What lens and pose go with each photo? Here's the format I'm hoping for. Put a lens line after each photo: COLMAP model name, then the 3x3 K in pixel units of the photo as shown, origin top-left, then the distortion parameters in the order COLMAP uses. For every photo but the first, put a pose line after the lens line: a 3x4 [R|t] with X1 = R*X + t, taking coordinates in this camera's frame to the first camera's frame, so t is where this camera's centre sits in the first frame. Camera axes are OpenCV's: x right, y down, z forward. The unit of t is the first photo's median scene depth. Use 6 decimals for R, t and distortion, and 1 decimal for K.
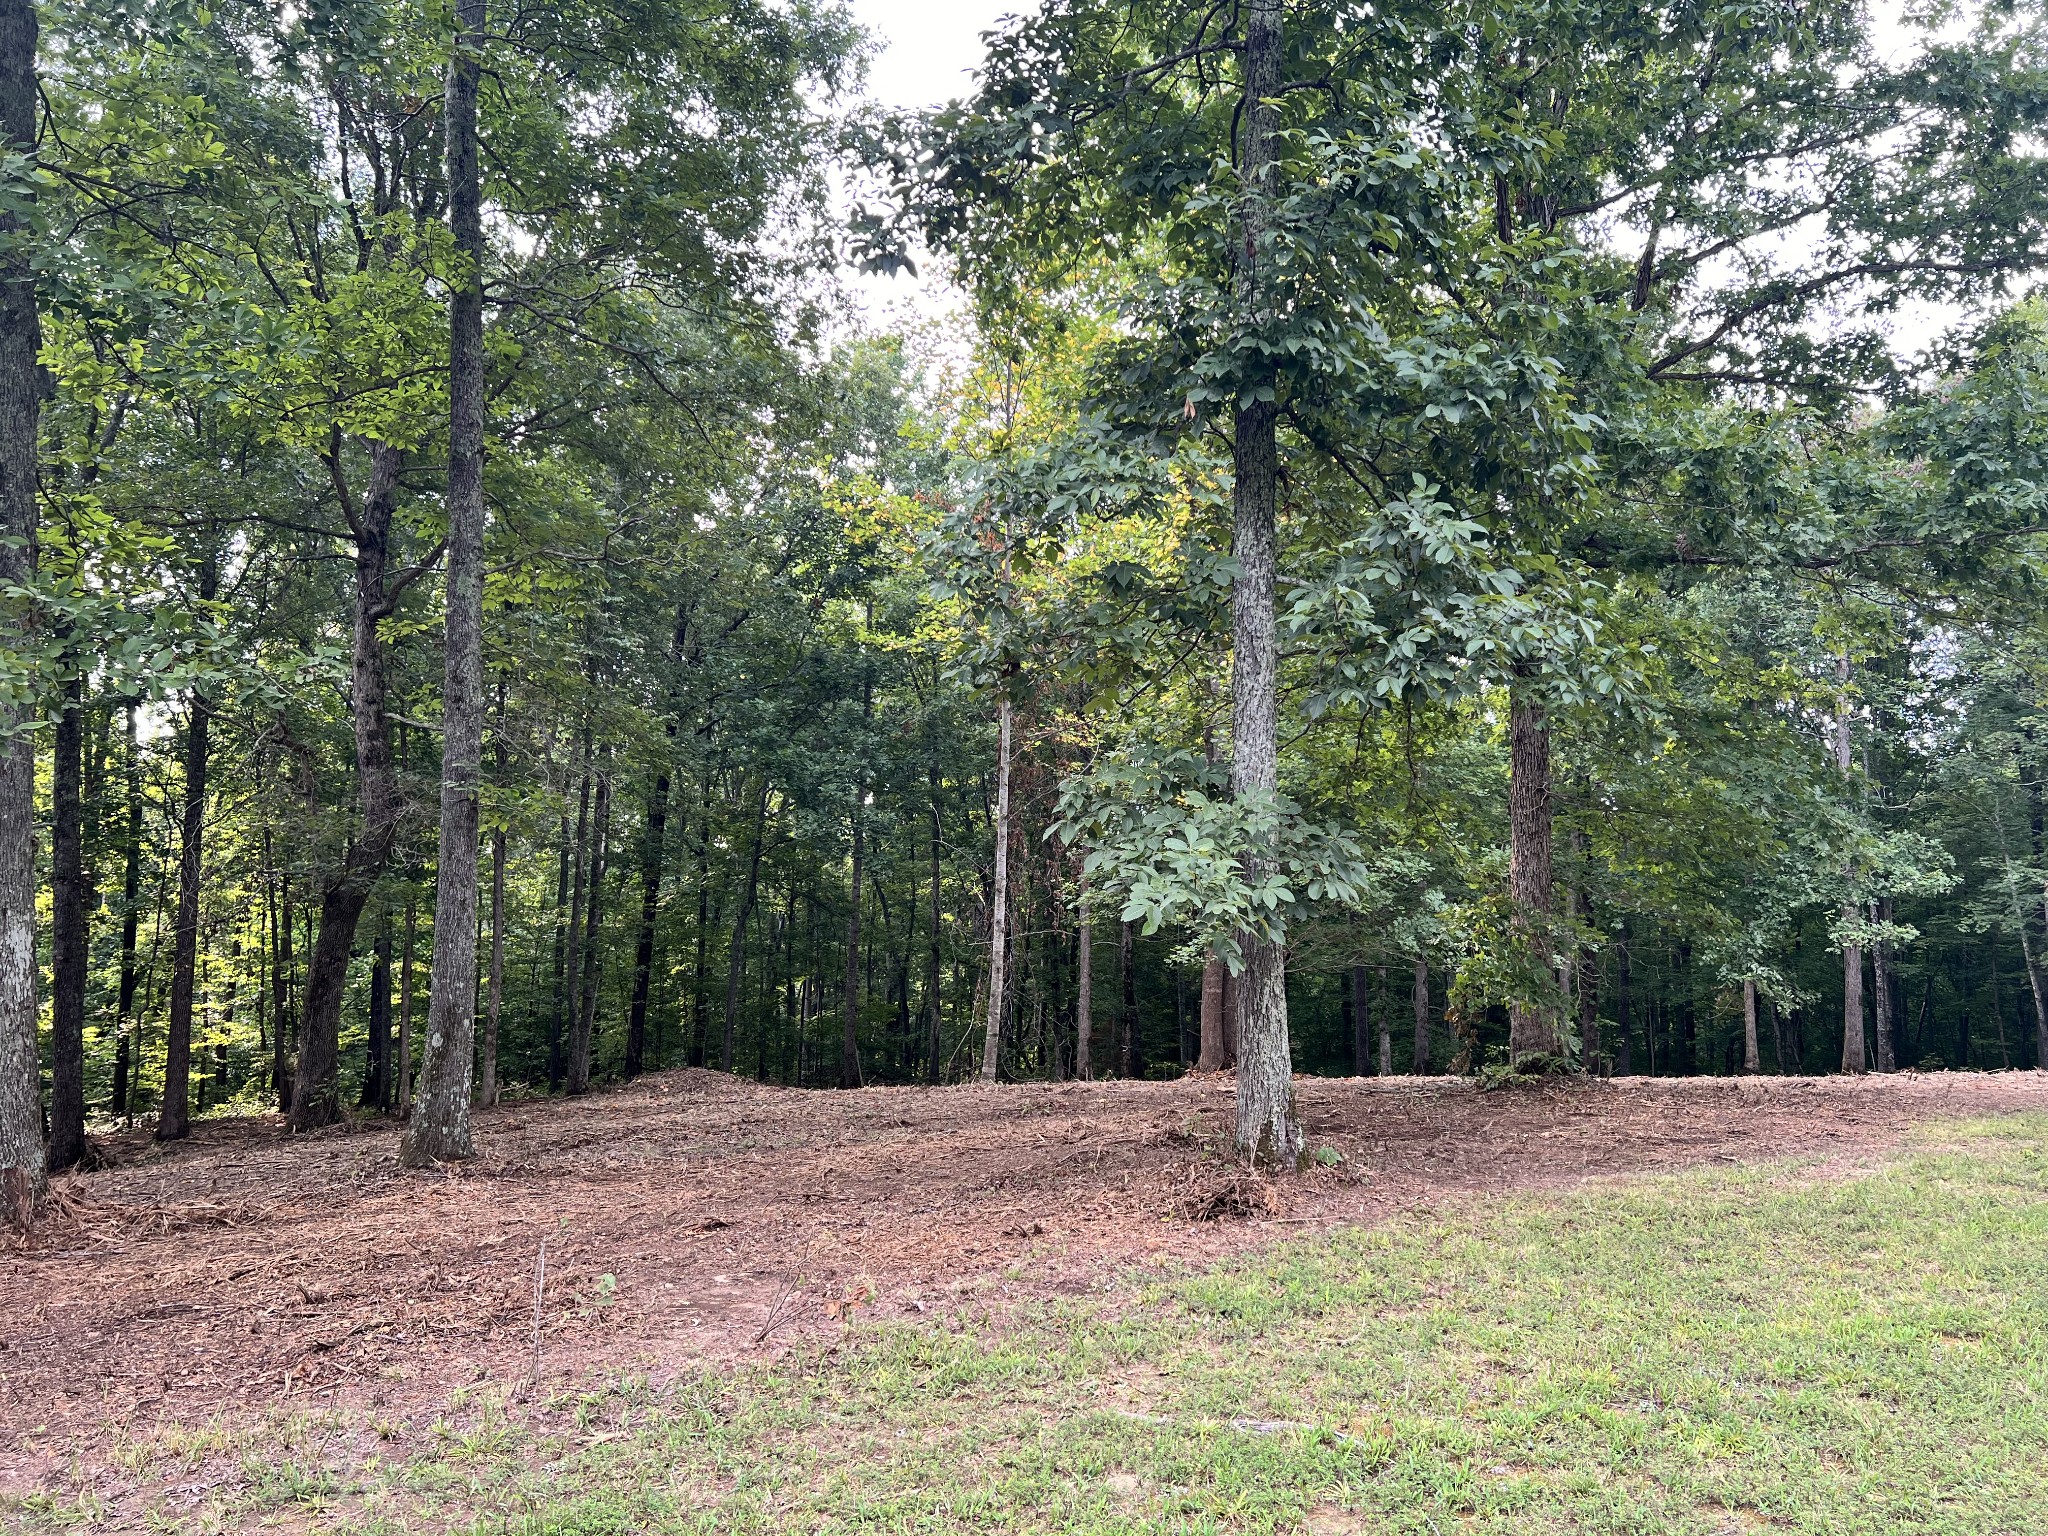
lens RADIAL K [[1527.9, 0, 1038.4], [0, 1527.9, 792.9], [0, 0, 1]] dist [0.067619, -0.060324]
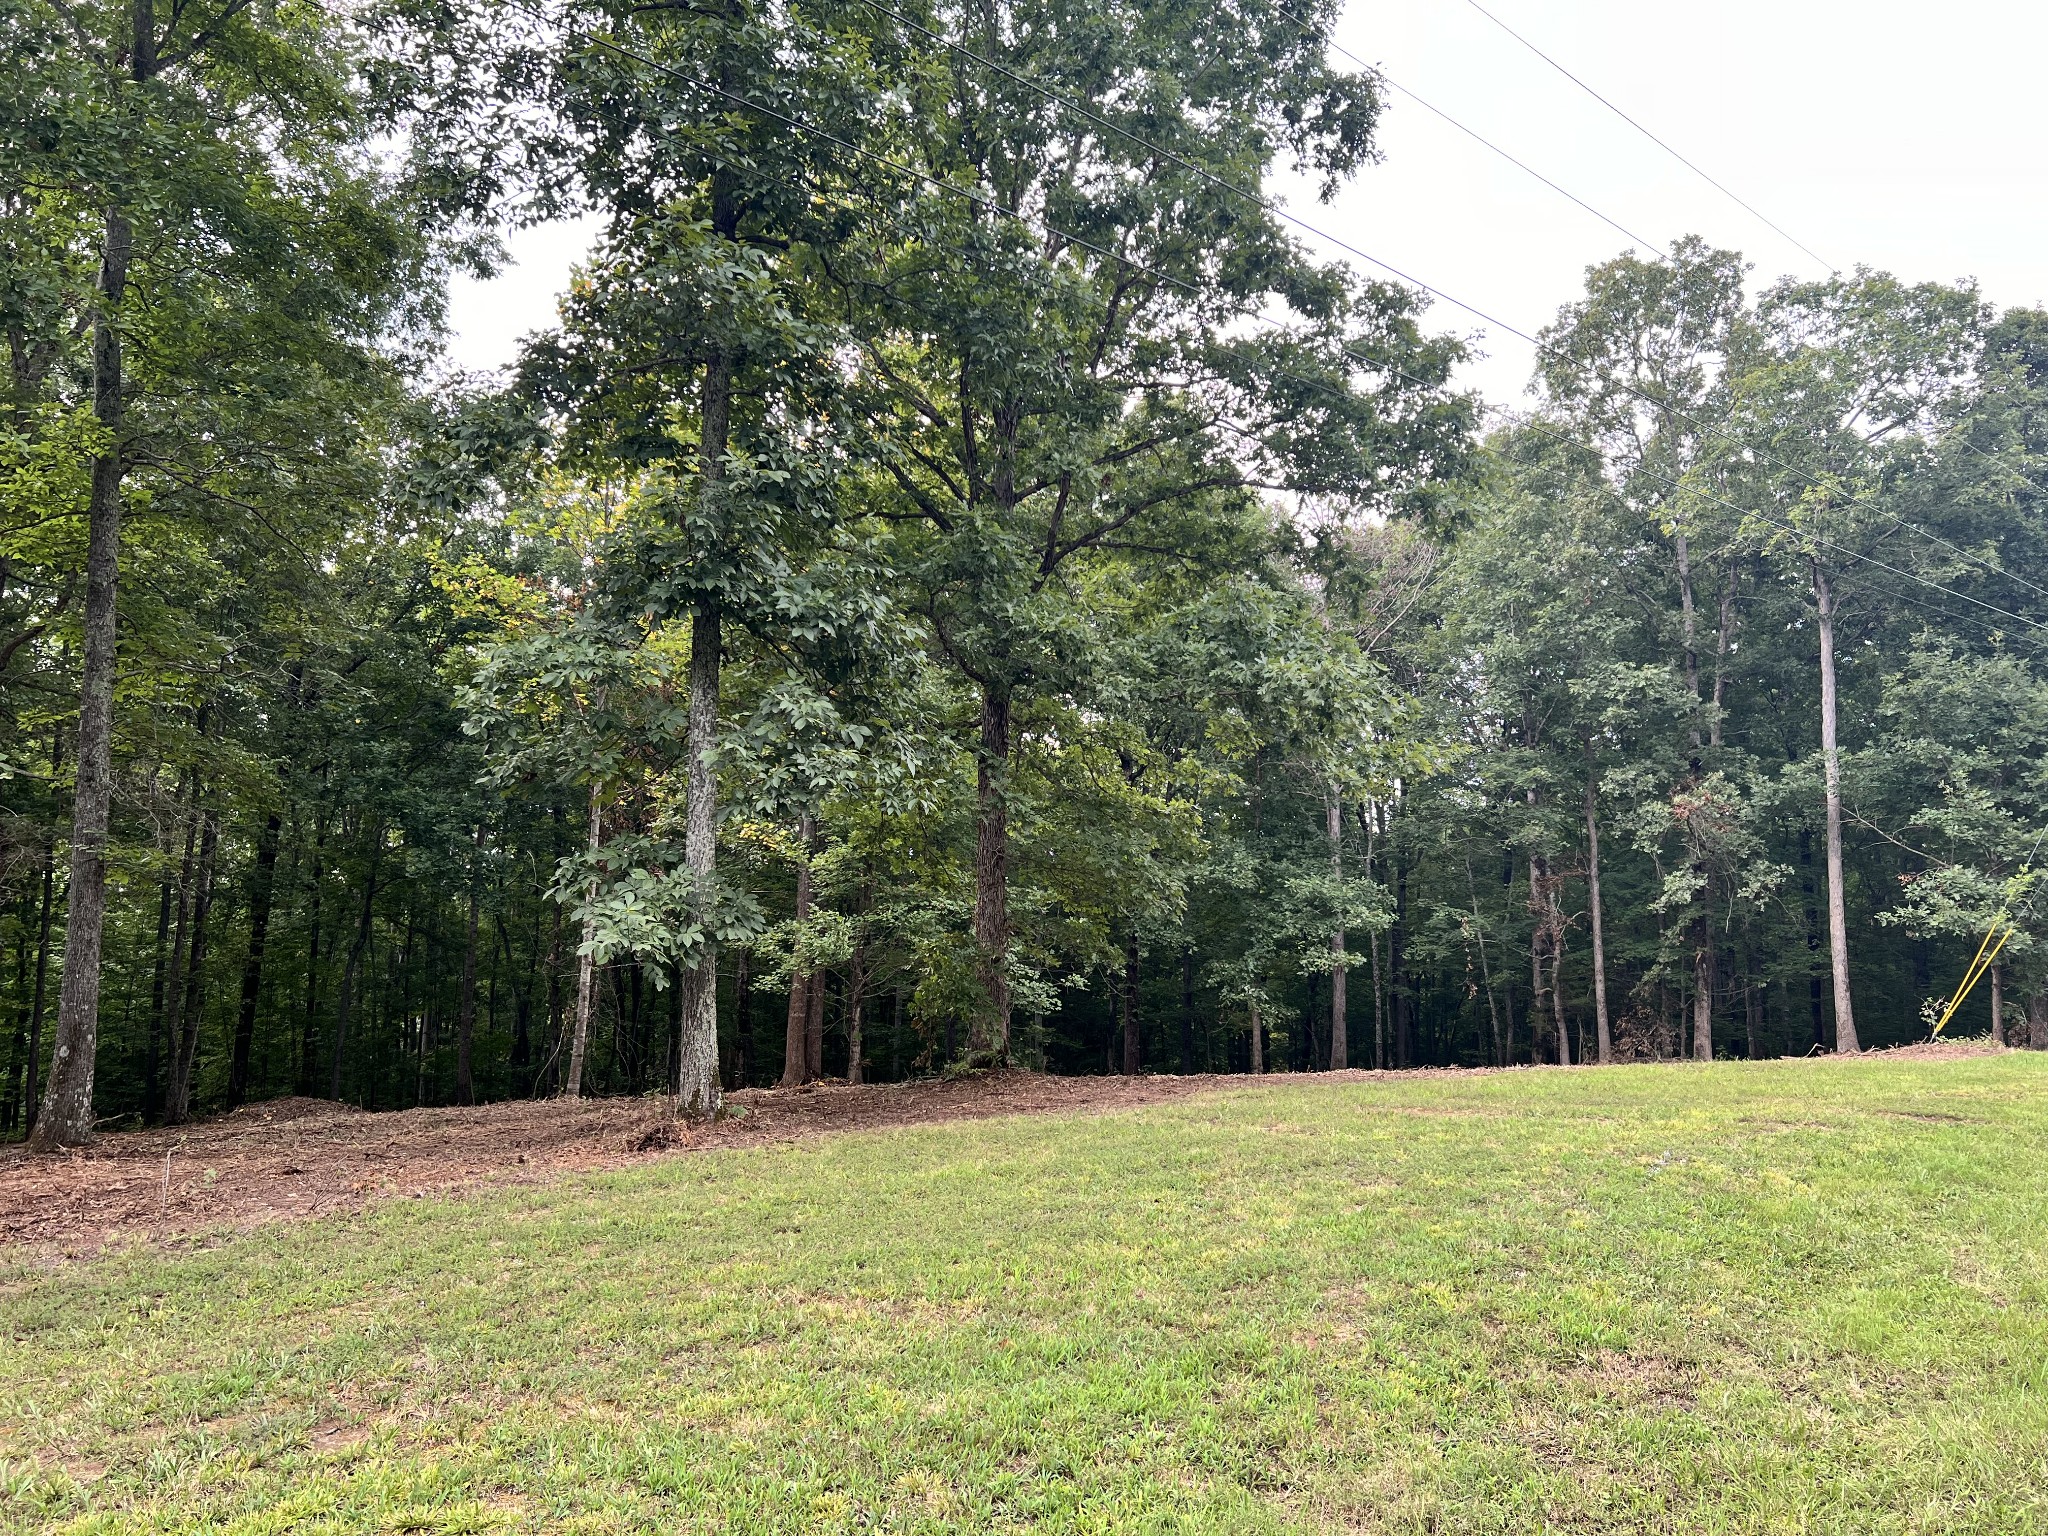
lens RADIAL K [[1544.1, 0, 1036.4], [0, 1544.1, 792.3], [0, 0, 1]] dist [0.065792, -0.075860]
pose [[0.977765, 0.019126, 0.208828, 0.085596], [-0.015076, 0.999666, -0.020971, -0.027060], [-0.209160, 0.017356, 0.977727, -0.311654]]
